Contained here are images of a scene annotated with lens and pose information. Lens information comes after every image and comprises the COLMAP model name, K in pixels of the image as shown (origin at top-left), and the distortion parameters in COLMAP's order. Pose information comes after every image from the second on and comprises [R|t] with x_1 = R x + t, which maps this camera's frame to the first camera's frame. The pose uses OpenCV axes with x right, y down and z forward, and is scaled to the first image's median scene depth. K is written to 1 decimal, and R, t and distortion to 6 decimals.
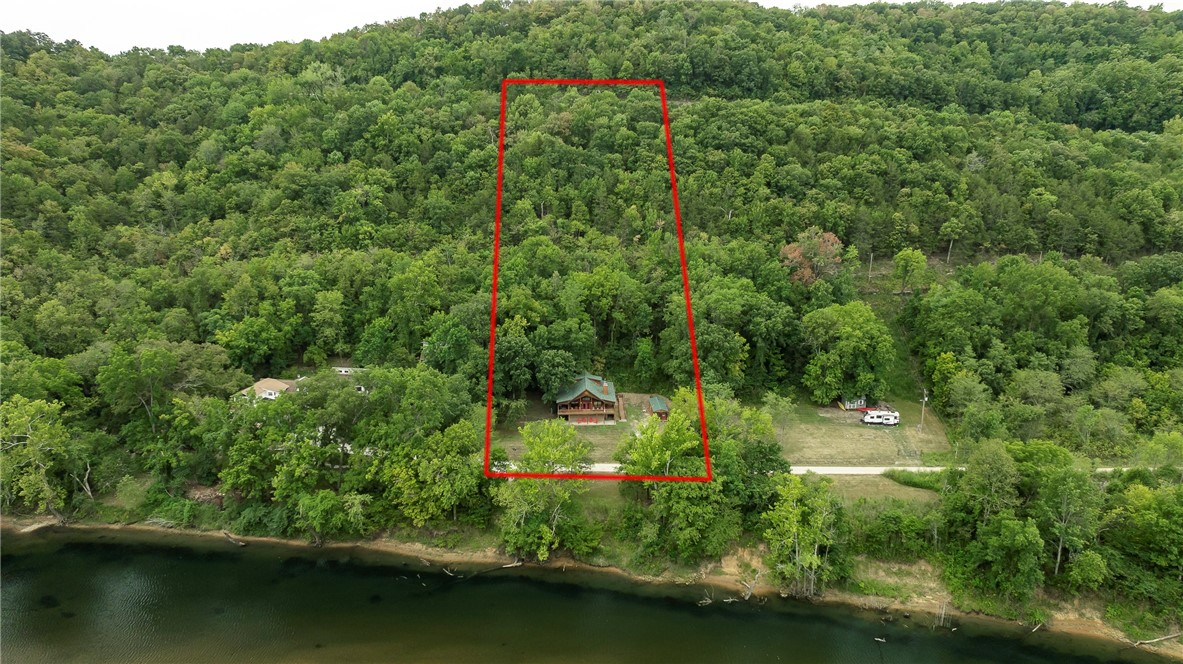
lens RADIAL K [[864.1, 0, 591.5], [0, 864.1, 332.0], [0, 0, 1]] dist [-0.004043, 0.052287]
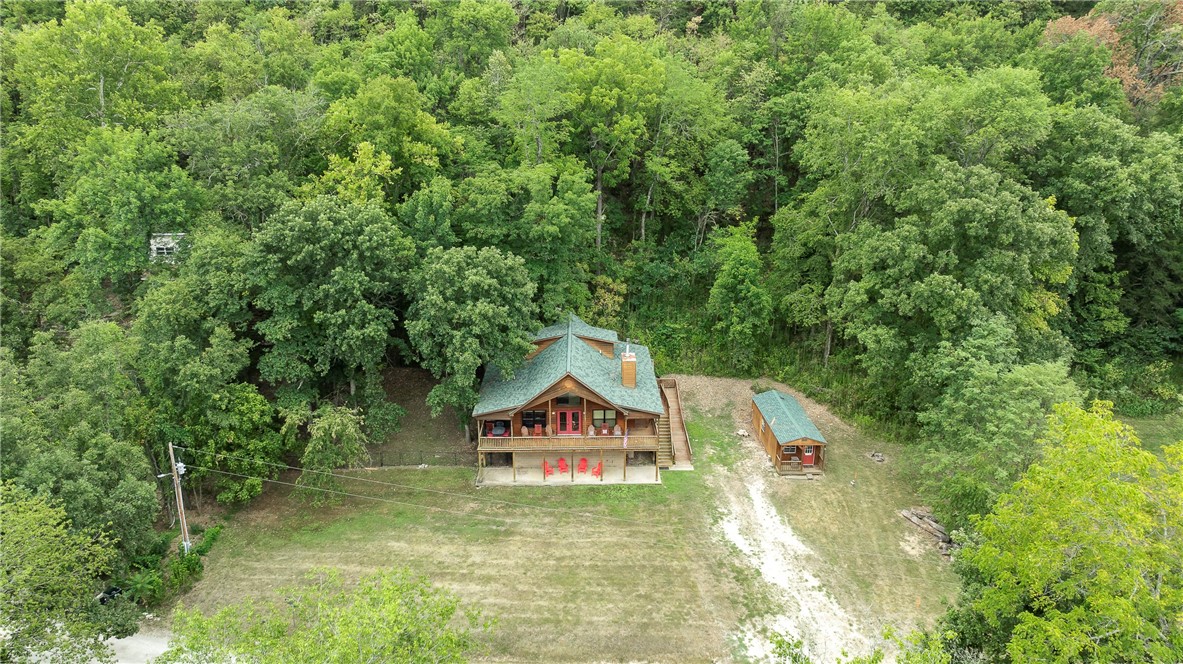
lens RADIAL K [[878.2, 0, 565.9], [0, 878.2, 329.7], [0, 0, 1]] dist [-0.001231, 0.000867]
pose [[0.999228, 0.008816, -0.038281, 0.005166], [-0.006478, 0.998130, 0.060787, 0.031751], [0.038746, -0.060492, 0.997416, 0.689697]]
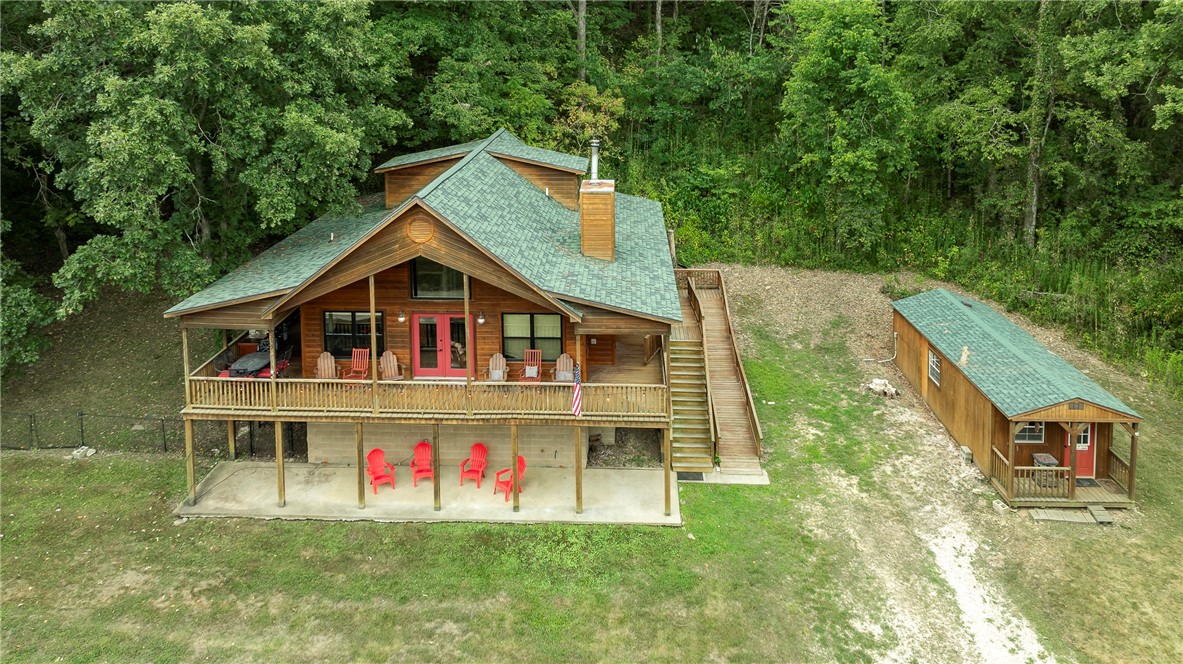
lens RADIAL K [[888.7, 0, 549.6], [0, 888.7, 80.2], [0, 0, 1]] dist [-0.006550, 0.000686]
pose [[0.993536, -0.003359, -0.113467, 0.025002], [-0.015762, 0.985797, -0.167198, 0.070043], [0.112417, 0.167906, 0.979372, 0.885446]]
